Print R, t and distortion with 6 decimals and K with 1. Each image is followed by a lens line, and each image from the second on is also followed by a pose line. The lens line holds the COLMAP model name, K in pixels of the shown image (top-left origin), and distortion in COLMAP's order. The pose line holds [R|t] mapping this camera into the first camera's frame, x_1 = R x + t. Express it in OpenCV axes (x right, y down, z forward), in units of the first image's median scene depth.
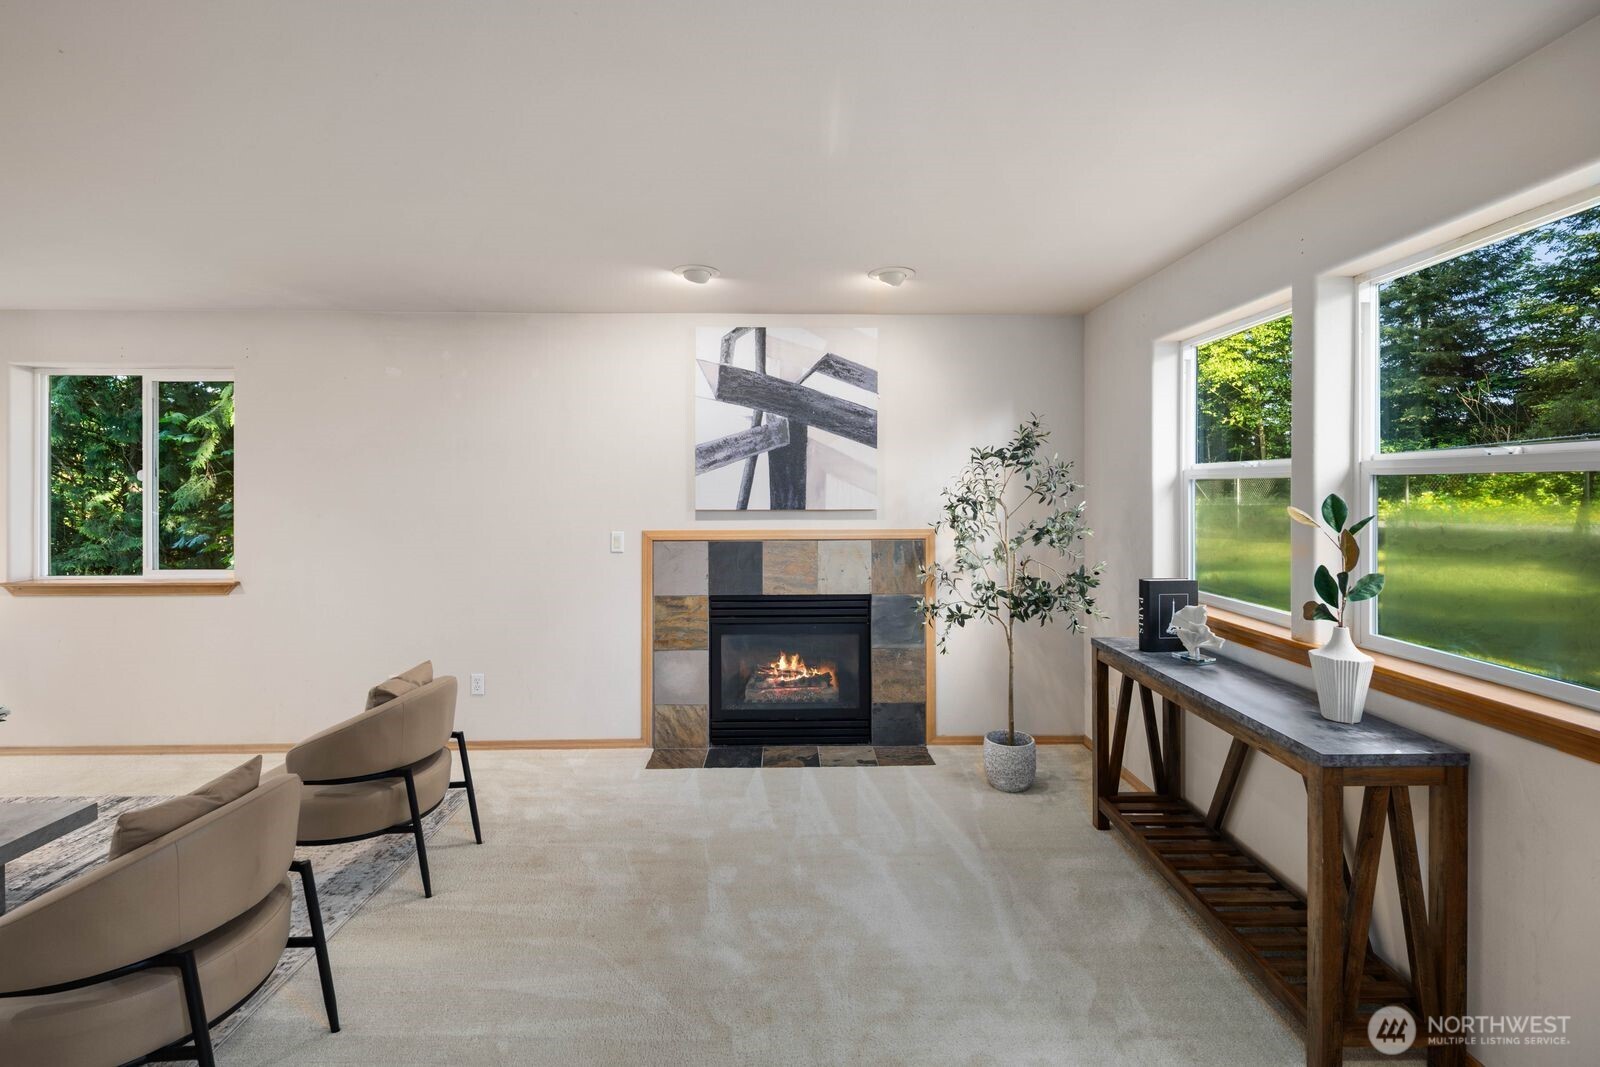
lens RADIAL K [[696.5, 0, 801.7], [0, 696.5, 490.9], [0, 0, 1]] dist [-0.000638, -0.000054]
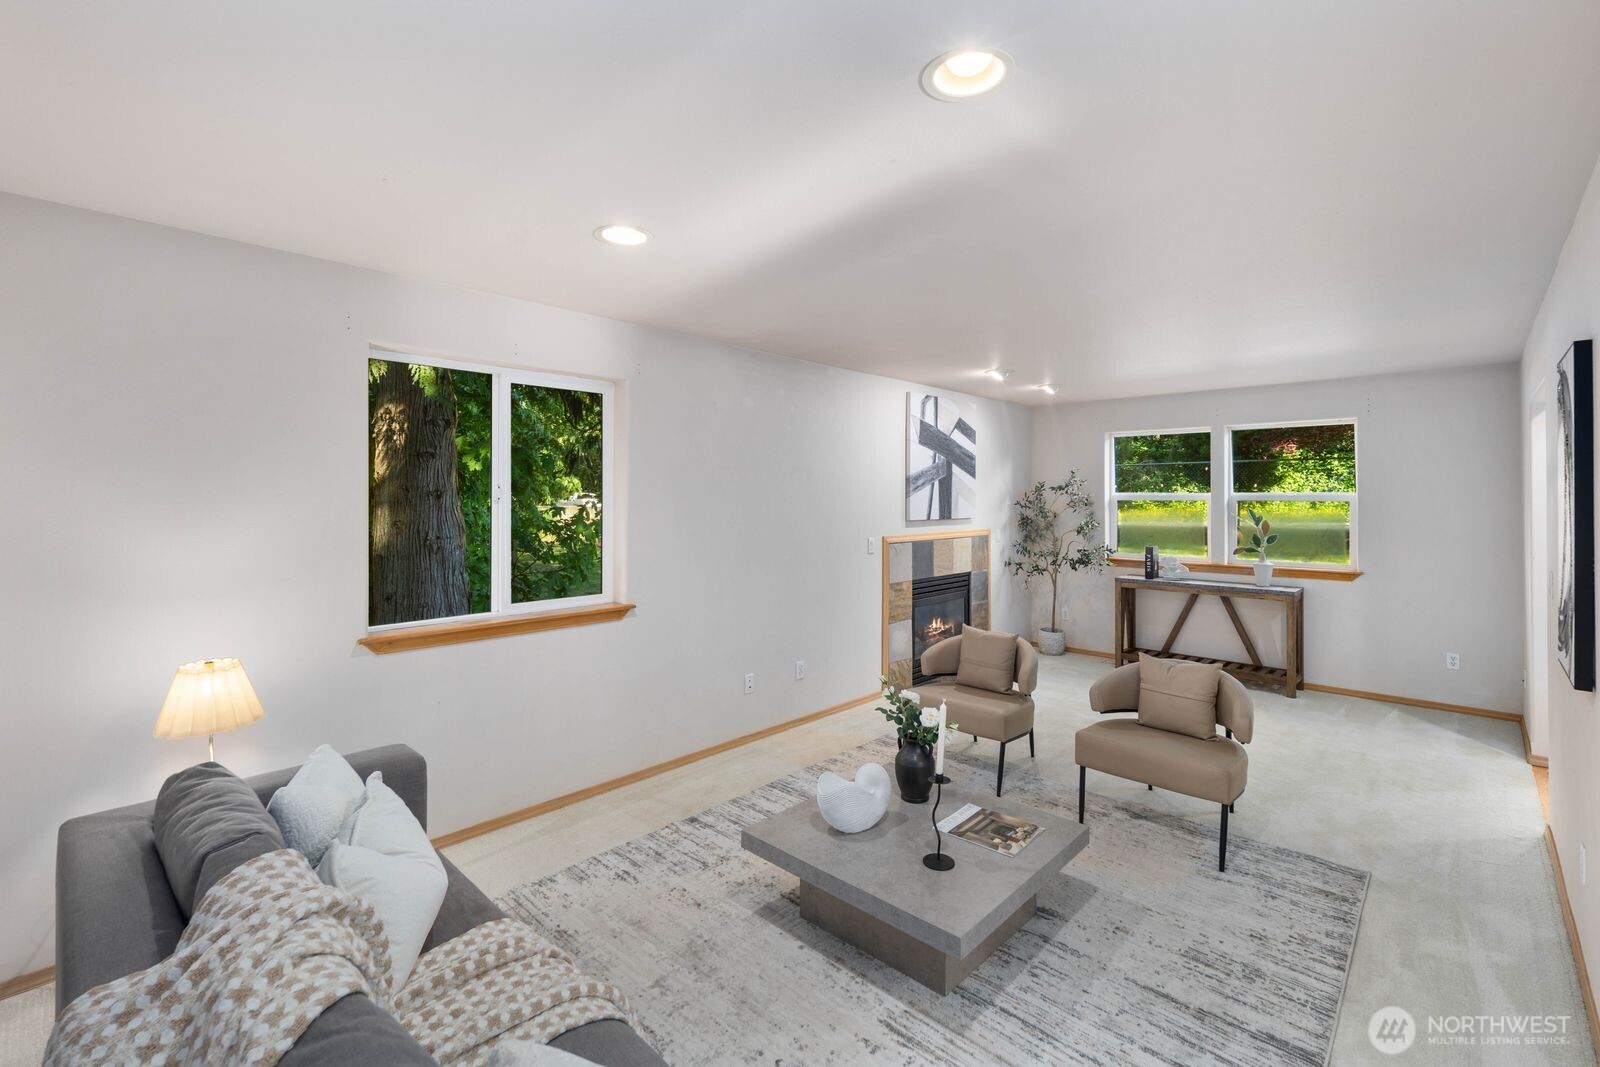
lens RADIAL K [[696.5, 0, 801.7], [0, 696.5, 490.9], [0, 0, 1]] dist [-0.000638, -0.000054]
pose [[0.707994, 0.009794, 0.706151, -1.303110], [-0.002081, 0.999928, -0.011782, -0.015410], [-0.706216, 0.006872, 0.707963, 0.151532]]
